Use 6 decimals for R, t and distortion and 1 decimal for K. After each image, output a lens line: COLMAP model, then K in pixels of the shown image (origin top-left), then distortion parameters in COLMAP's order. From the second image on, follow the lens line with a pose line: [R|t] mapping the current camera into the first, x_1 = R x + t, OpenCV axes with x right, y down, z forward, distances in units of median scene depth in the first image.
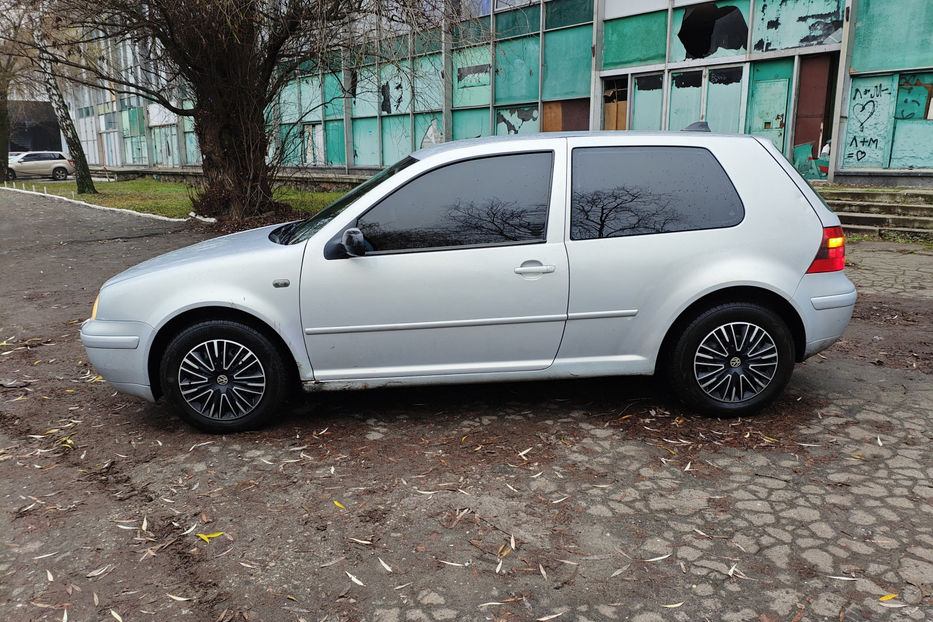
lens RADIAL K [[741.8, 0, 466.5], [0, 741.8, 311.0], [0, 0, 1]] dist [0.003564, 0.000237]
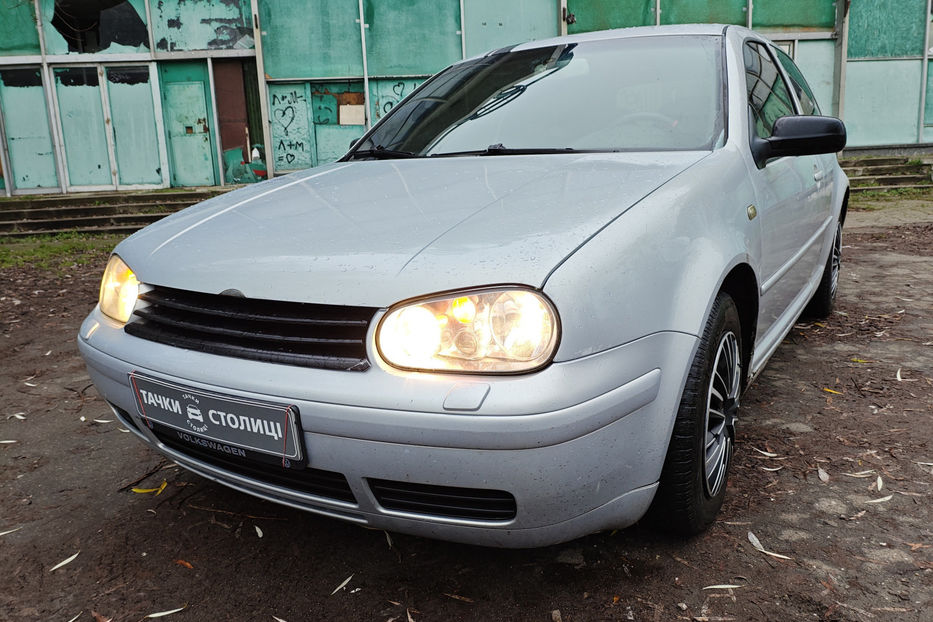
lens RADIAL K [[741.8, 0, 466.5], [0, 741.8, 311.0], [0, 0, 1]] dist [0.003564, 0.000237]
pose [[0.569995, -0.172193, 0.803402, -0.201482], [0.208229, 0.976146, 0.061483, -0.010401], [-0.794824, 0.132247, 0.592254, 0.199937]]
